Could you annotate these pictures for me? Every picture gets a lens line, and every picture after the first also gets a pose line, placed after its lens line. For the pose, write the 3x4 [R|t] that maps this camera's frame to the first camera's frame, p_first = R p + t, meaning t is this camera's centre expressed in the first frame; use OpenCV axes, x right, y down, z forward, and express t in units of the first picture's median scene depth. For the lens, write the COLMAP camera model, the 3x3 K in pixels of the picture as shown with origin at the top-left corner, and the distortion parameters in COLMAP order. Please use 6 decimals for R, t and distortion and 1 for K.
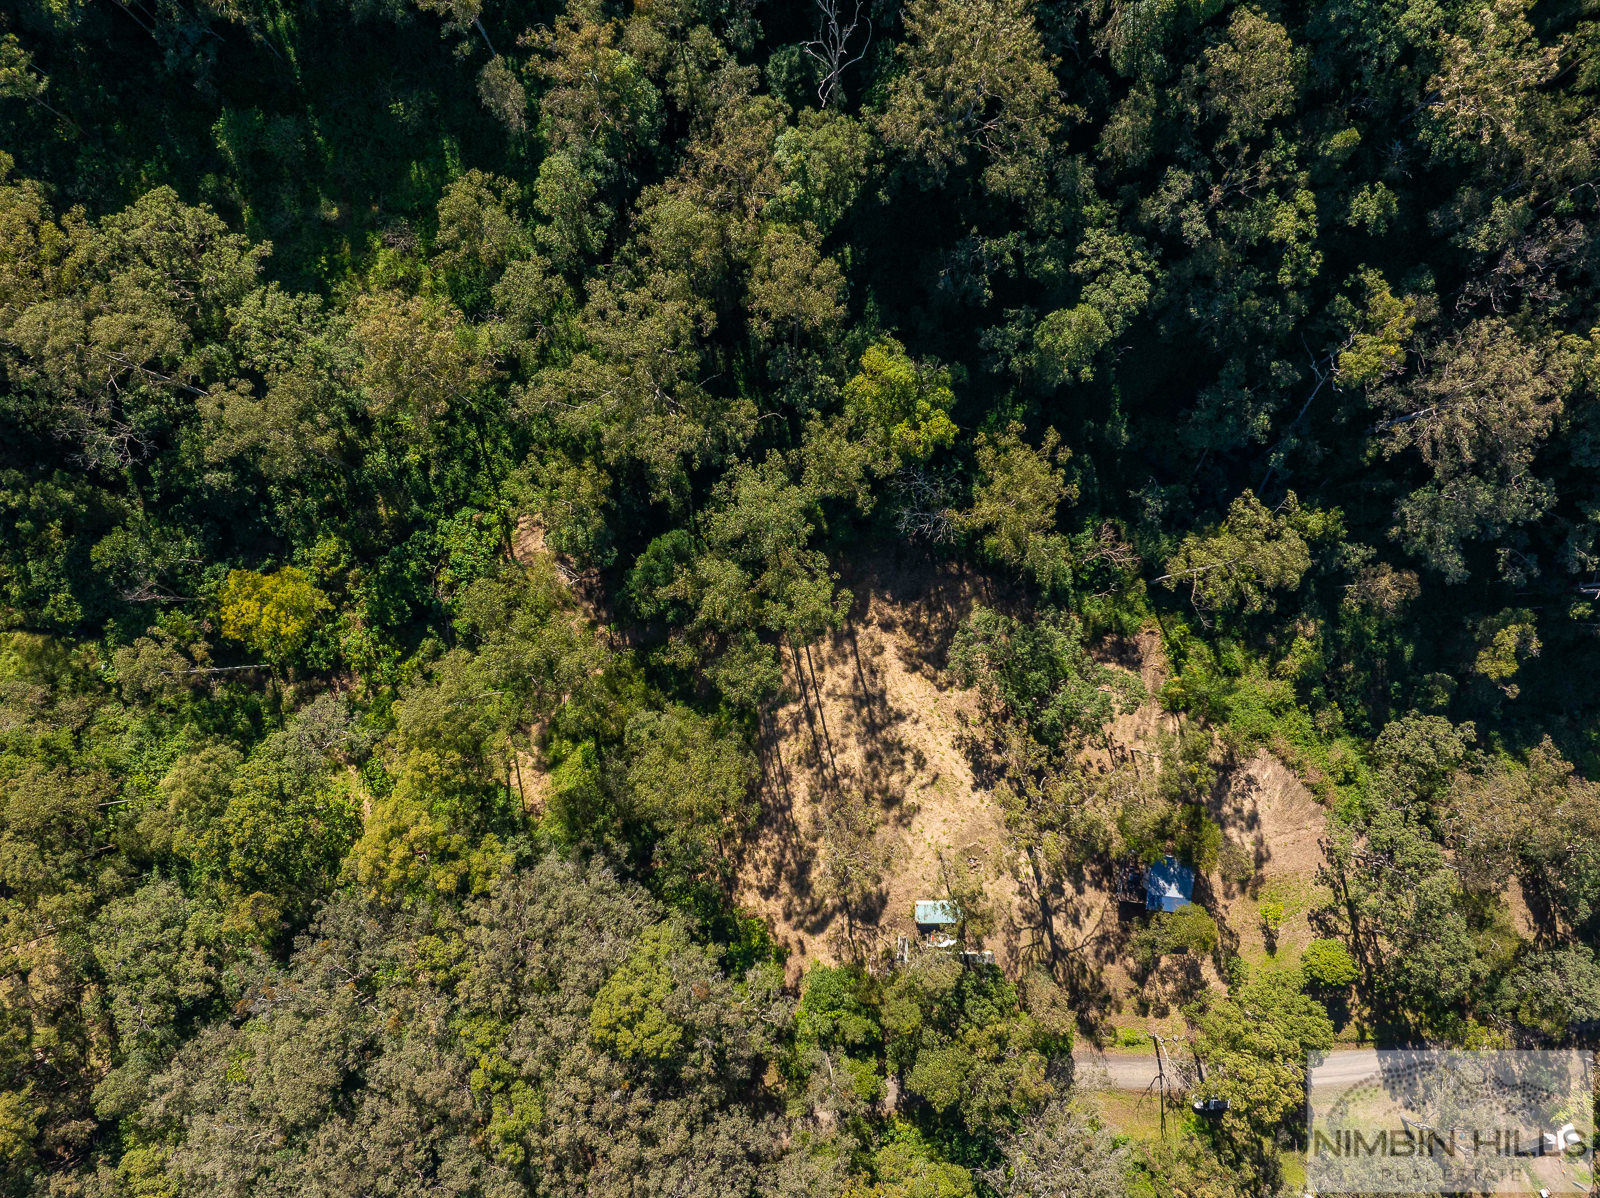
lens RADIAL K [[1122.6, 0, 800.9], [0, 1122.6, 592.0], [0, 0, 1]] dist [-0.016935, -0.023064]
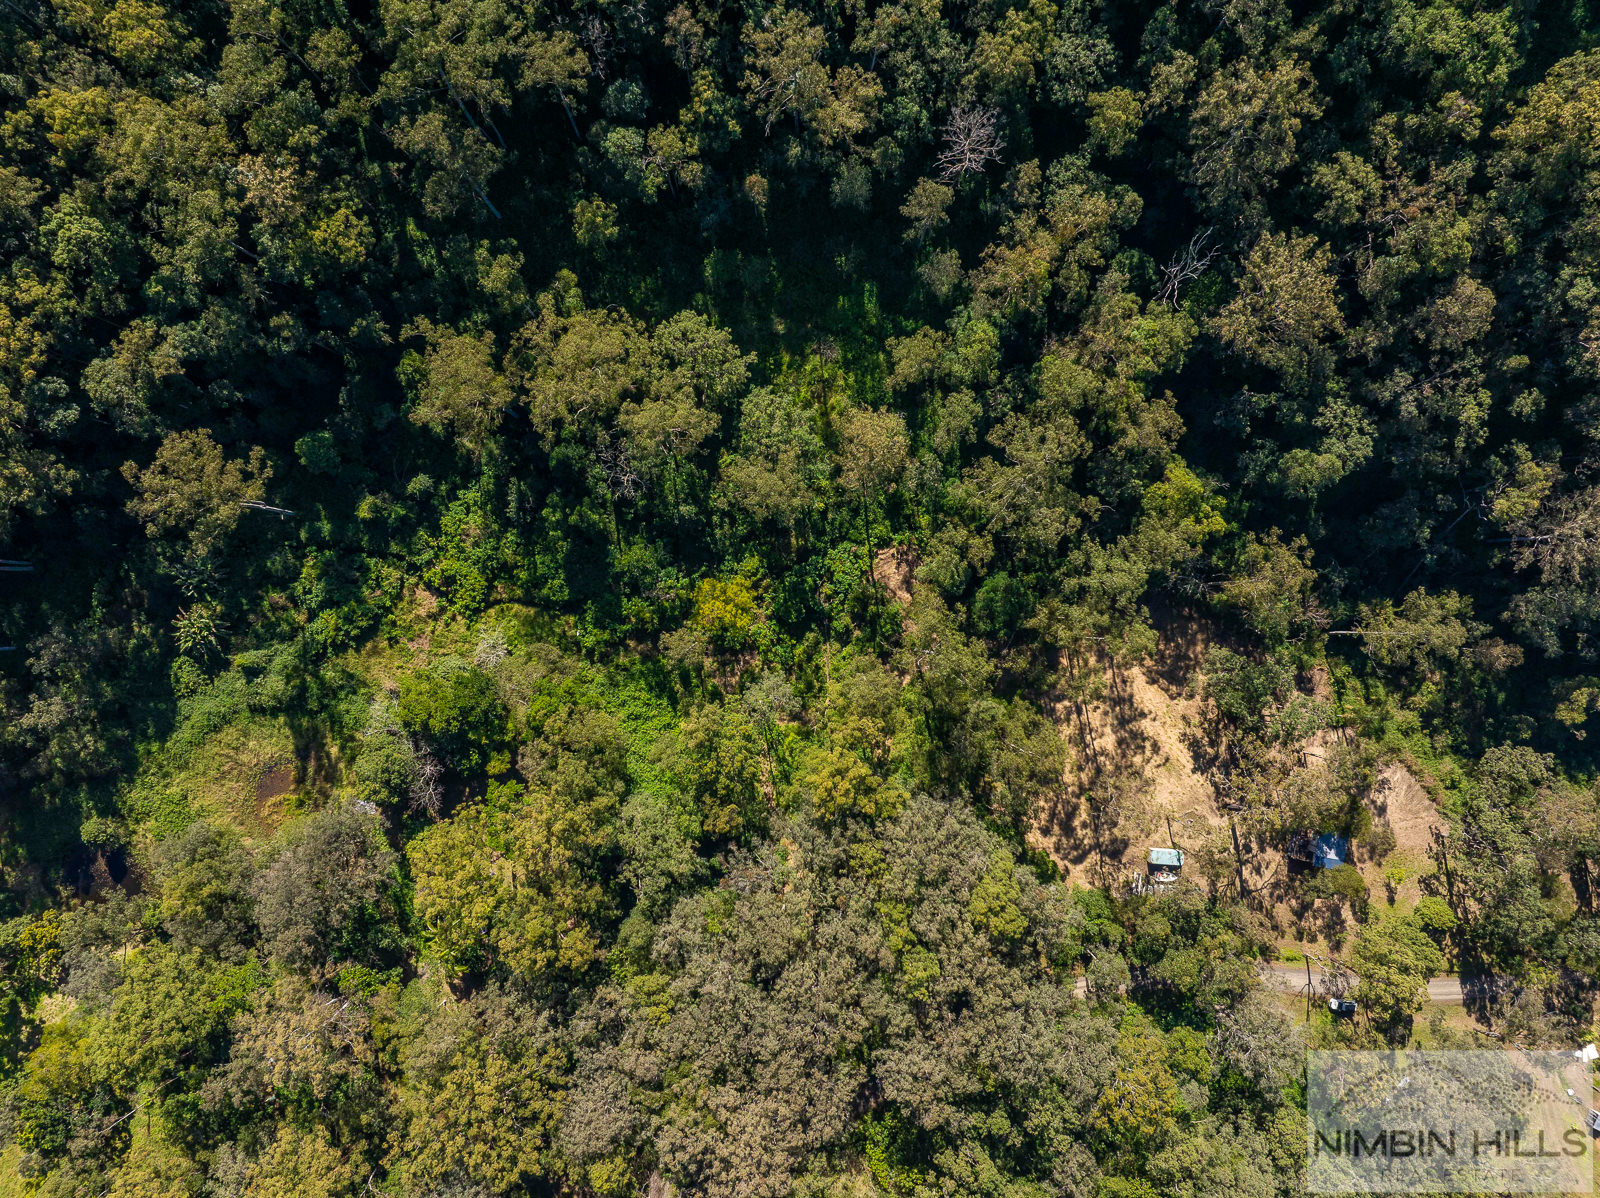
lens RADIAL K [[1062.5, 0, 798.0], [0, 1062.5, 554.6], [0, 0, 1]] dist [-0.002218, -0.027404]
pose [[0.996553, 0.082741, 0.006076, -0.375085], [-0.082757, 0.996567, 0.002369, -0.058533], [-0.005860, -0.002864, 0.999979, -0.334553]]
